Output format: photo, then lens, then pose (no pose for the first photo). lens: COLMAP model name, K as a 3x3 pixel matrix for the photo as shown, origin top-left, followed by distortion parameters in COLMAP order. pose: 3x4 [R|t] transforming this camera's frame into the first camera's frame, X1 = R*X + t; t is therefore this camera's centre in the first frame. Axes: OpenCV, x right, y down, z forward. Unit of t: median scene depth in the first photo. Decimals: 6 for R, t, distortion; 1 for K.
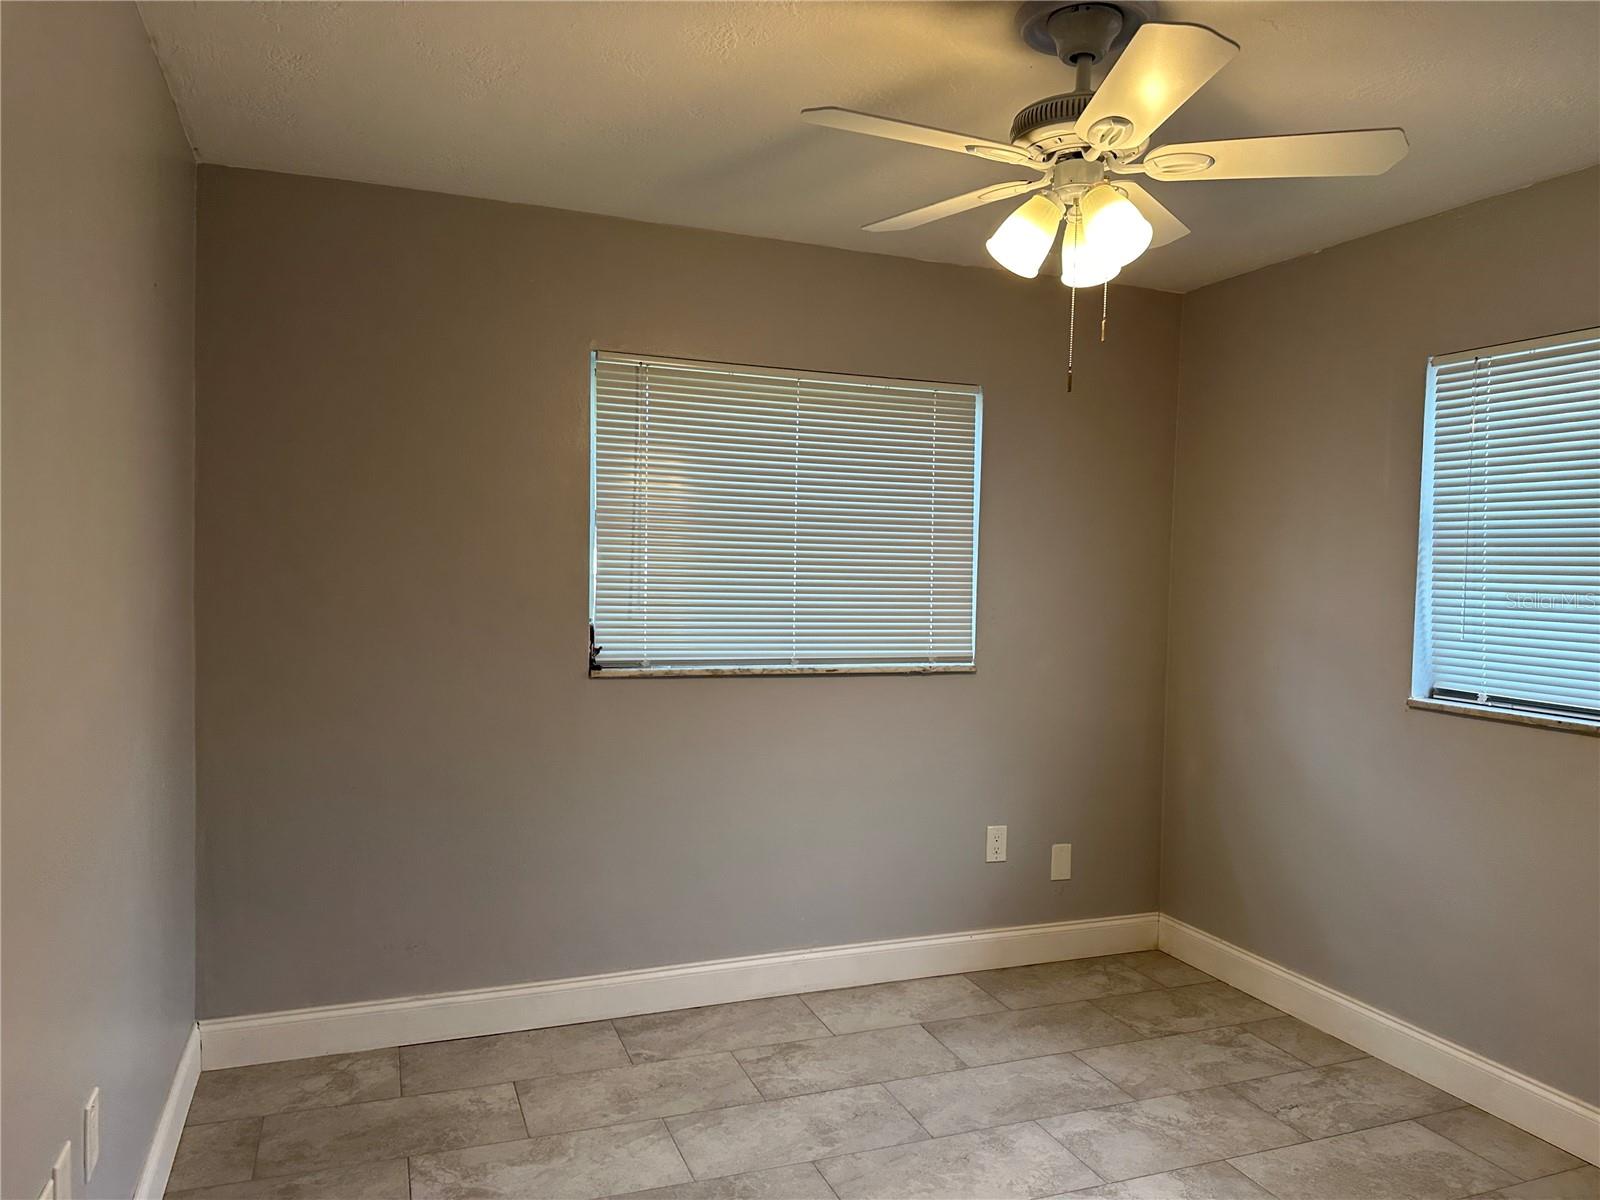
lens RADIAL K [[1125.6, 0, 786.8], [0, 1125.6, 598.4], [0, 0, 1]] dist [0.048717, -0.062997]
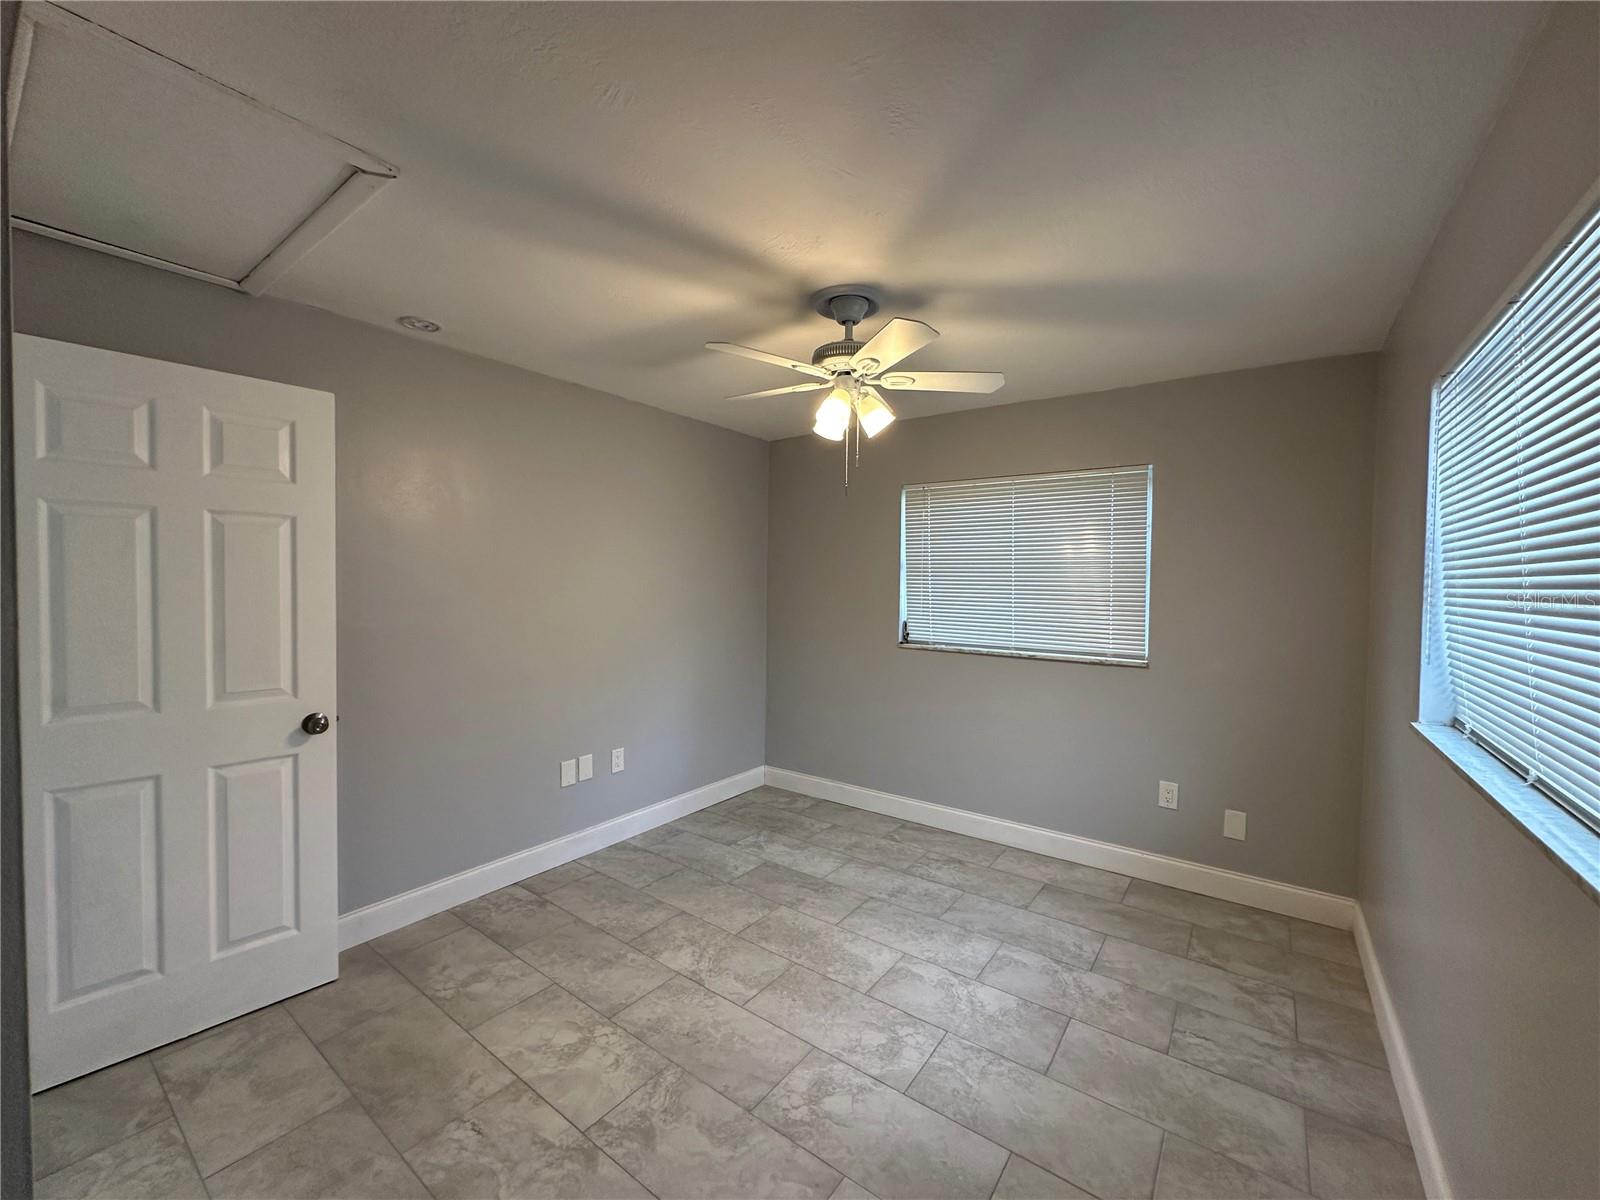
lens RADIAL K [[636.6, 0, 793.1], [0, 636.6, 617.0], [0, 0, 1]] dist [-0.000997, -0.000346]
pose [[0.538312, 0.031445, -0.842159, 0.694559], [-0.025246, 0.999457, 0.021181, -0.003274], [0.842367, 0.009859, 0.538814, 0.238480]]
